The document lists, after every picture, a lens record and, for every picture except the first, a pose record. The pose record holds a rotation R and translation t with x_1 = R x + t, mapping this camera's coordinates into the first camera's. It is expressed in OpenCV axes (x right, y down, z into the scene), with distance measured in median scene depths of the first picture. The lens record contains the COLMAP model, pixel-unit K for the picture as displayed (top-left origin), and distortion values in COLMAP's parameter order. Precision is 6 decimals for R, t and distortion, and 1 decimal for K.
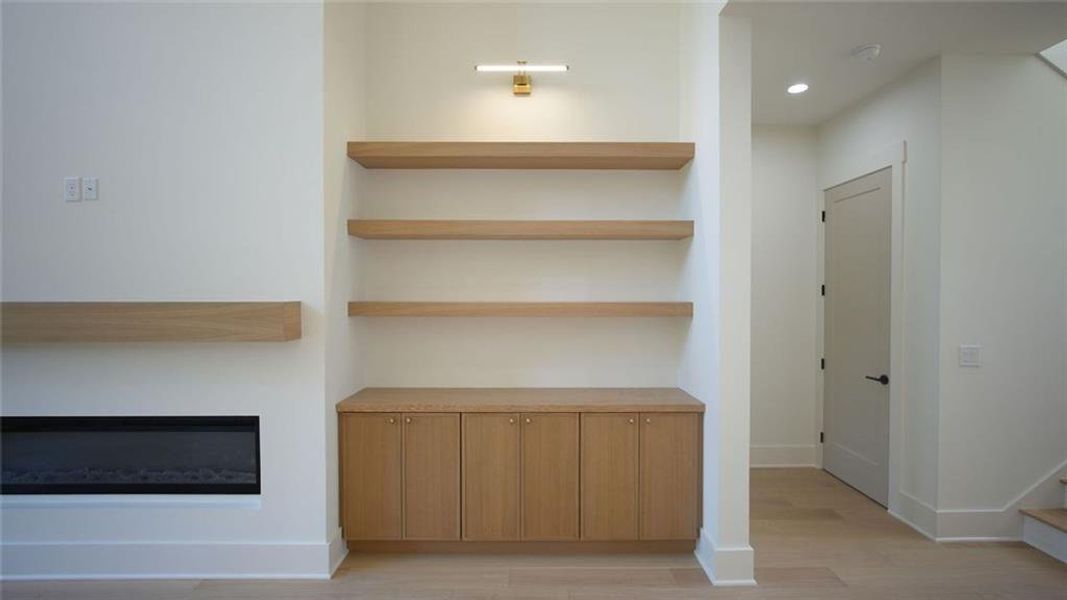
lens RADIAL K [[484.7, 0, 537.1], [0, 484.7, 303.3], [0, 0, 1]] dist [-0.018080, 0.007990]
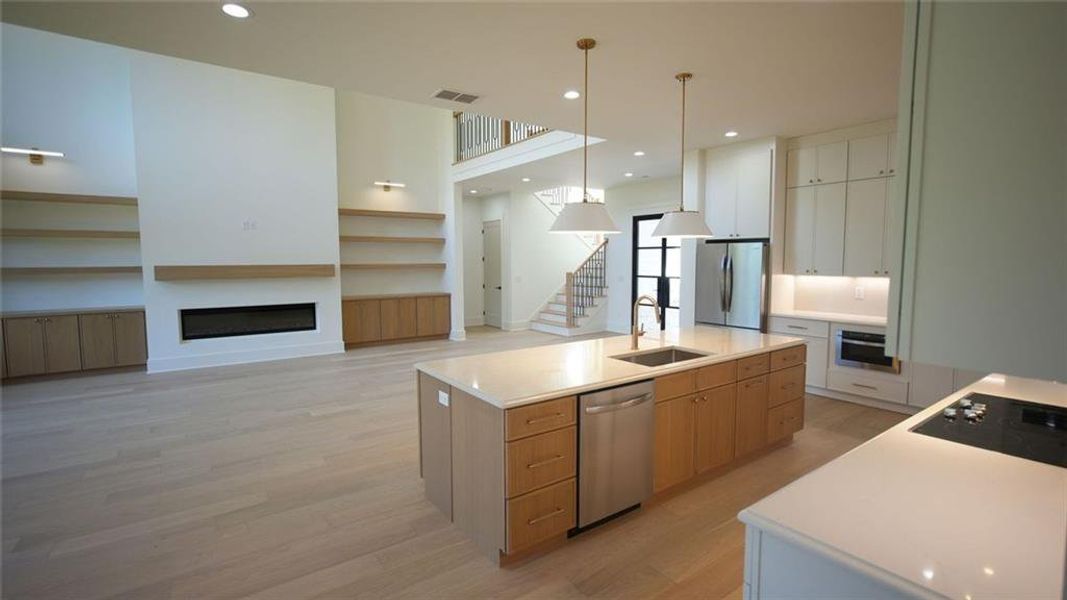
lens RADIAL K [[484.7, 0, 533.8], [0, 484.7, 300.6], [0, 0, 1]] dist [-0.018080, 0.007990]
pose [[0.819993, -0.052179, 0.569990, -1.123870], [0.015366, 0.997484, 0.069208, 0.030144], [-0.572167, -0.047992, 0.818731, -2.139625]]
